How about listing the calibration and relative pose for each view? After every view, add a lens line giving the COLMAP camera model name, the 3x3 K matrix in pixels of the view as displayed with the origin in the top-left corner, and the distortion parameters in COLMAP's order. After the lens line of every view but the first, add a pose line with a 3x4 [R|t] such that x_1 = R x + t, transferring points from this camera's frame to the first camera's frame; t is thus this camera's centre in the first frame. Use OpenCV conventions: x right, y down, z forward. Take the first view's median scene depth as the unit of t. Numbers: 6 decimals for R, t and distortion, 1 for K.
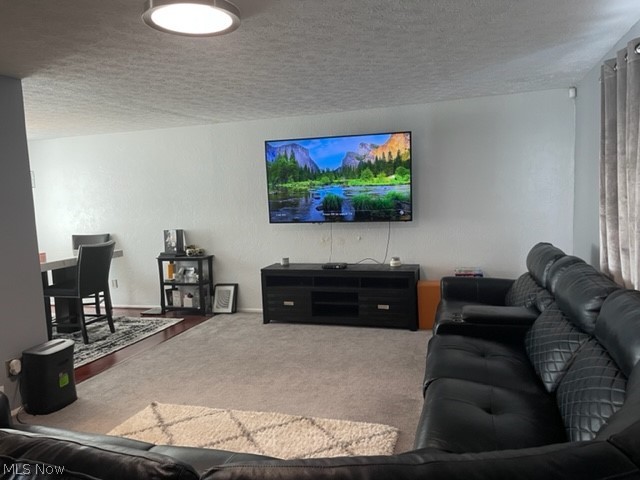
lens RADIAL K [[489.4, 0, 319.5], [0, 489.4, 238.5], [0, 0, 1]] dist [0.066070, -0.067820]
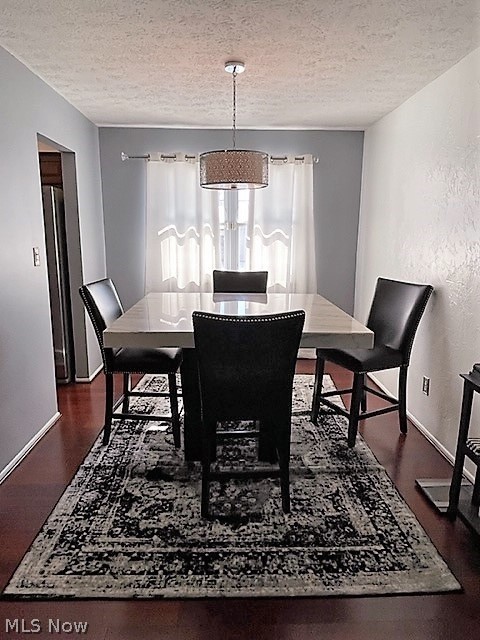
lens RADIAL K [[433.1, 0, 239.2], [0, 433.1, 320.4], [0, 0, 1]] dist [-0.001557, -0.000346]
pose [[0.339991, 0.233836, -0.910893, -0.134772], [-0.103785, 0.972007, 0.210787, -0.053112], [0.934684, 0.022871, 0.354742, 0.897729]]
